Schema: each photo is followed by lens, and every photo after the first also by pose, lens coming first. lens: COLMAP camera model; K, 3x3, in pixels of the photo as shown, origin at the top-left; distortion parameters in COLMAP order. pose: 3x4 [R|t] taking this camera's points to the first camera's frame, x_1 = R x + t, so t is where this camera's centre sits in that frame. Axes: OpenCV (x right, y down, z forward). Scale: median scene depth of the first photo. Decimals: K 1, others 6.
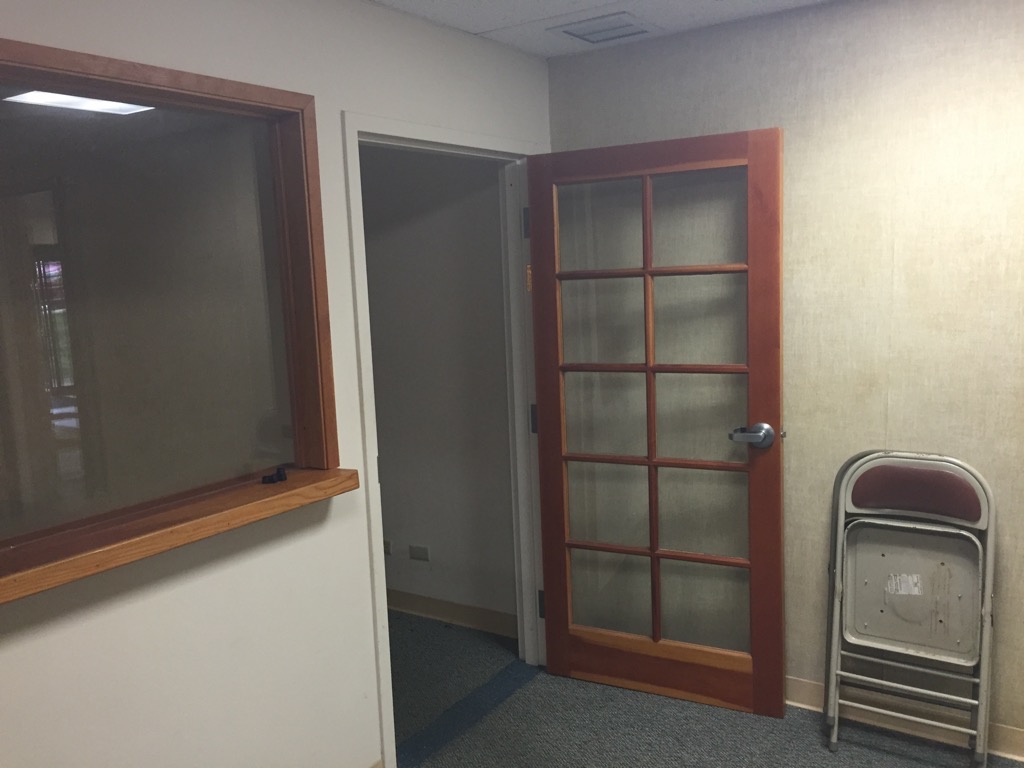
lens RADIAL K [[881.4, 0, 508.2], [0, 881.4, 381.6], [0, 0, 1]] dist [0.070550, -0.081222]
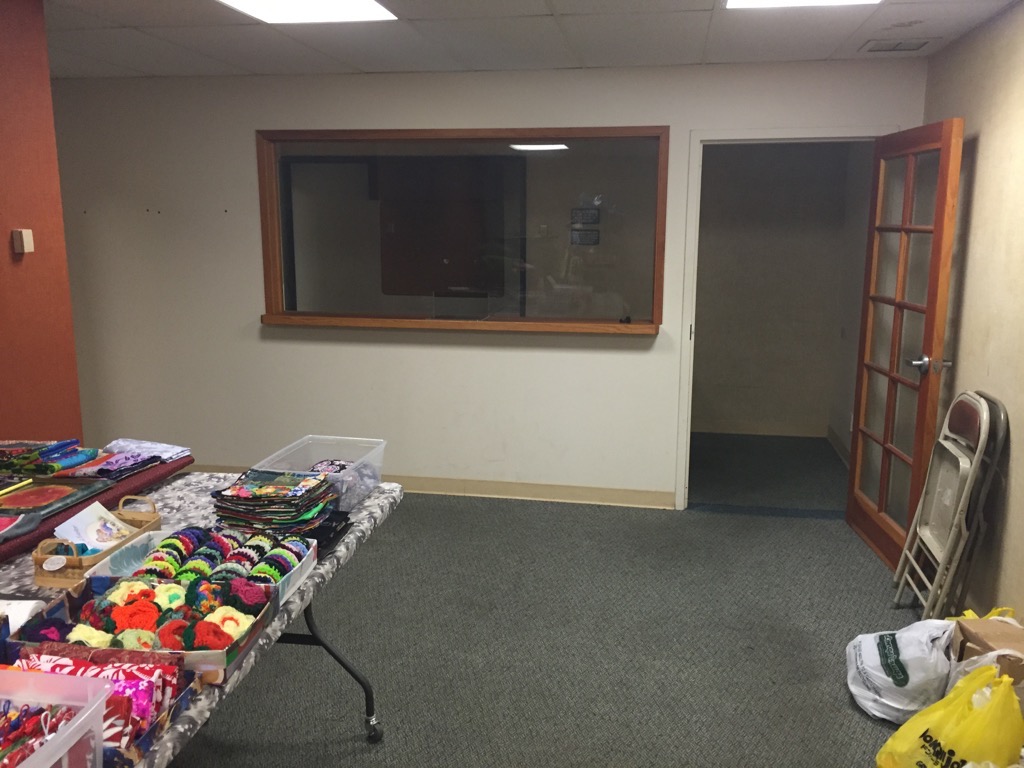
lens RADIAL K [[881.4, 0, 508.2], [0, 881.4, 381.6], [0, 0, 1]] dist [0.070550, -0.081222]
pose [[0.413223, 0.207500, -0.886674, 1.279458], [-0.135289, 0.976876, 0.165559, -0.047421], [0.900524, 0.051545, 0.431741, -0.091515]]
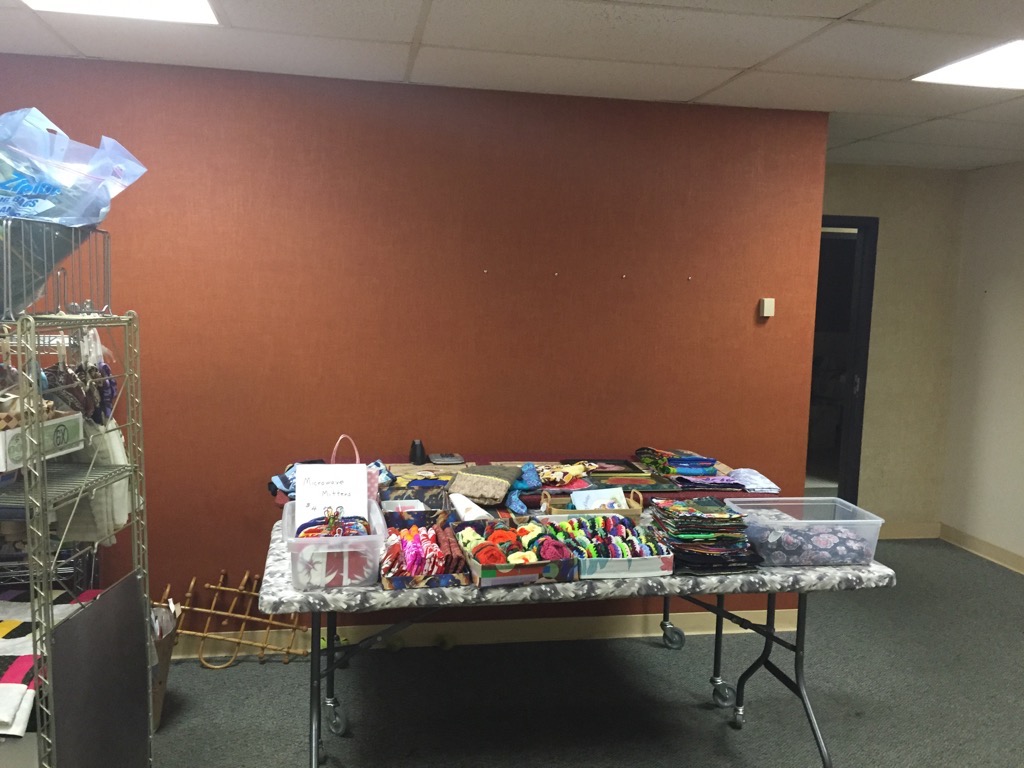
lens RADIAL K [[881.4, 0, 508.2], [0, 881.4, 381.6], [0, 0, 1]] dist [0.070550, -0.081222]
pose [[-0.704460, 0.098142, -0.702925, 1.288140], [-0.090990, 0.969733, 0.226582, -0.121518], [0.703887, 0.223577, -0.674208, 0.546159]]
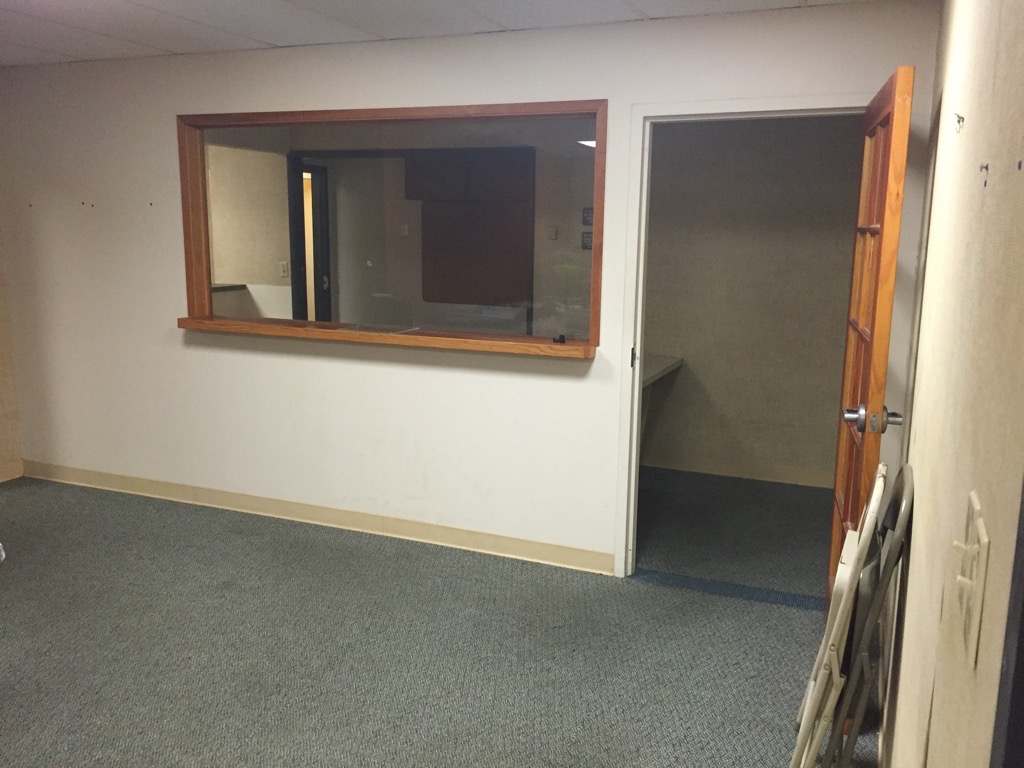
lens RADIAL K [[881.4, 0, 508.2], [0, 881.4, 381.6], [0, 0, 1]] dist [0.070550, -0.081222]
pose [[0.204190, 0.213254, -0.955421, 1.160955], [-0.146465, 0.971653, 0.185575, -0.095863], [0.967912, 0.102044, 0.229636, 0.476875]]
